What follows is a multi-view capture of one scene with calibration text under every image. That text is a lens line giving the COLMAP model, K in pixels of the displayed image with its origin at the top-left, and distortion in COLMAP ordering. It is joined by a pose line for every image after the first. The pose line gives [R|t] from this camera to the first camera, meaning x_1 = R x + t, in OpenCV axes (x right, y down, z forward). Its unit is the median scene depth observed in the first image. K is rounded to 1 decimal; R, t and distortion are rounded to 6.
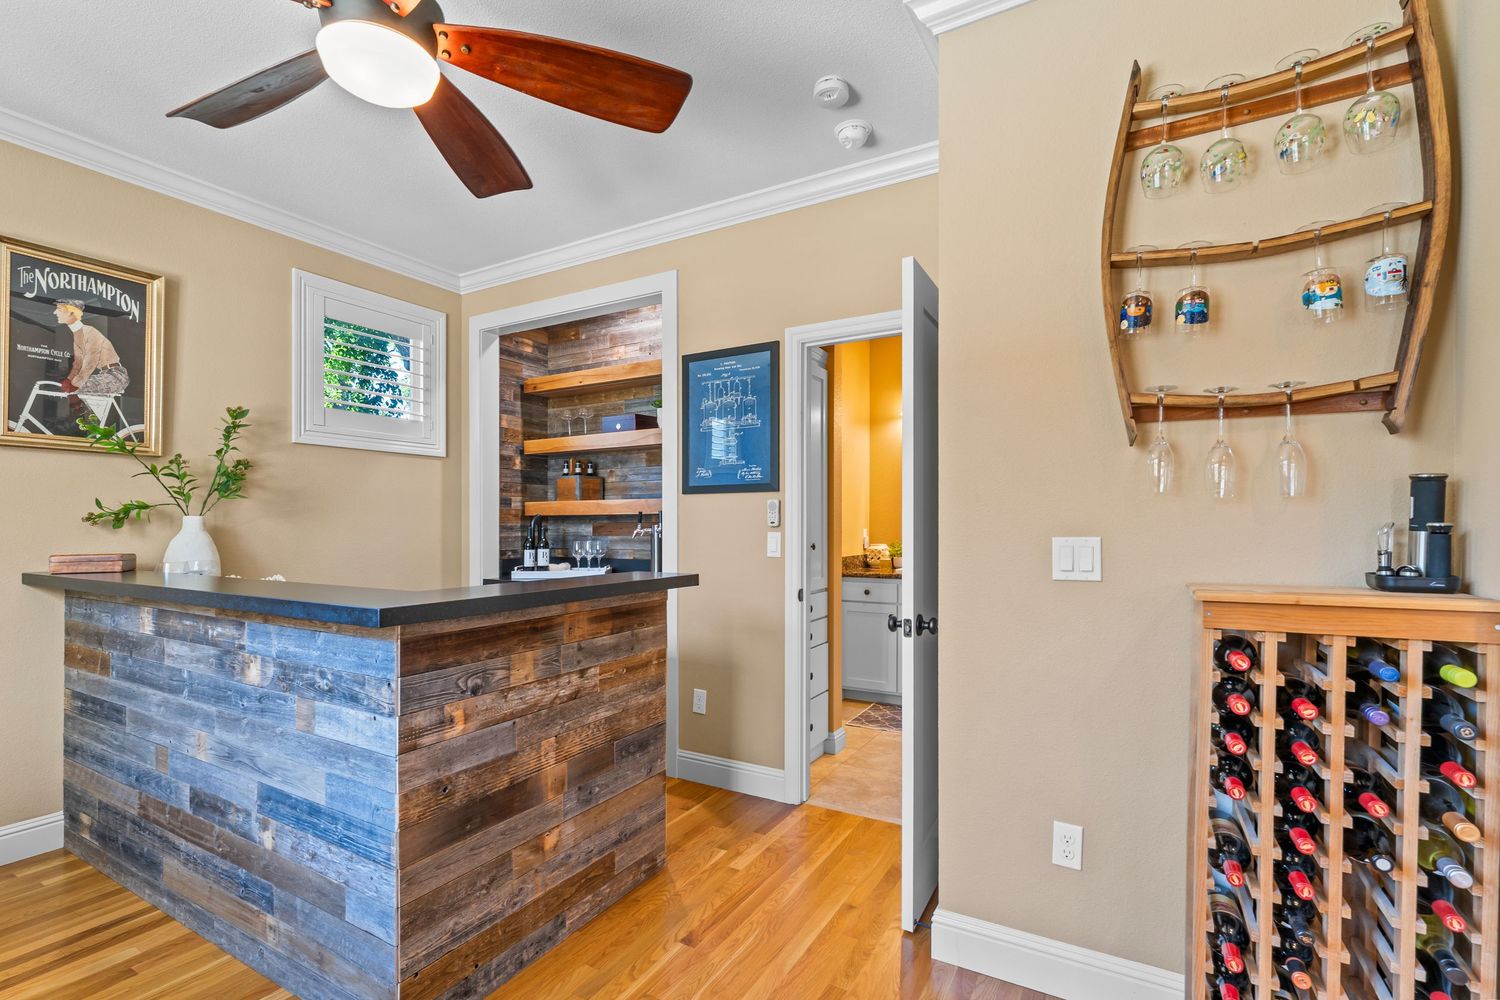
lens RADIAL K [[685.6, 0, 735.2], [0, 685.6, 527.1], [0, 0, 1]] dist [-0.001305, 0.000122]
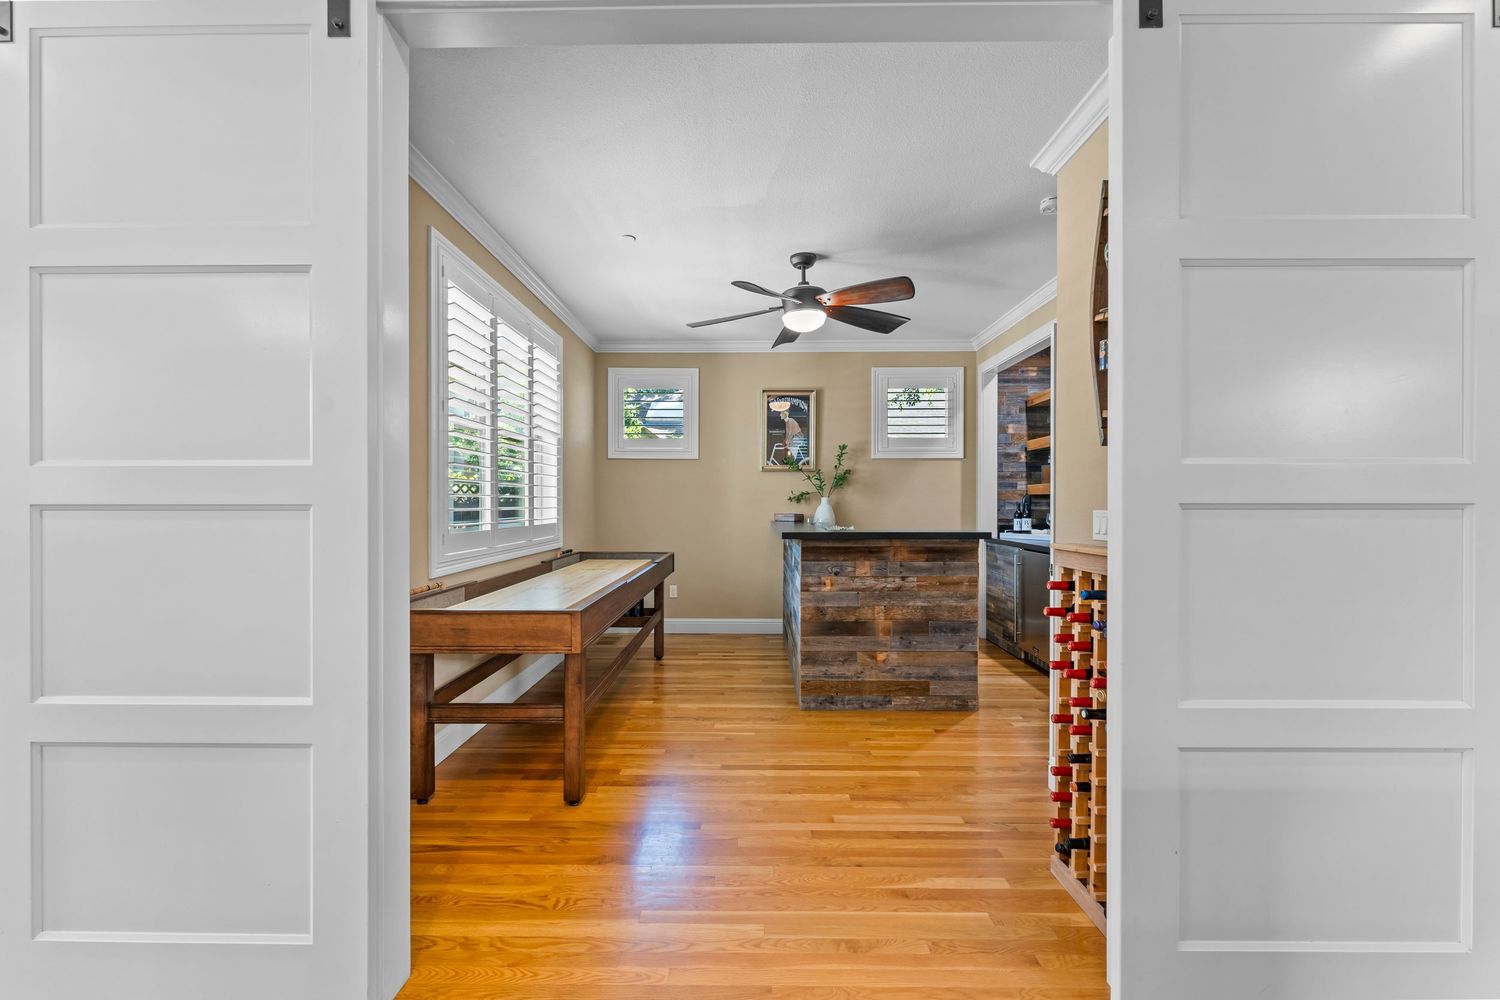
lens RADIAL K [[606.0, 0, 750.6], [0, 606.0, 501.9], [0, 0, 1]] dist [-0.001069, -0.000104]
pose [[0.501389, 0.000003, -0.865222, 0.946632], [-0.001330, 0.999999, -0.000768, -0.000417], [0.865221, 0.001536, 0.501389, -0.207009]]
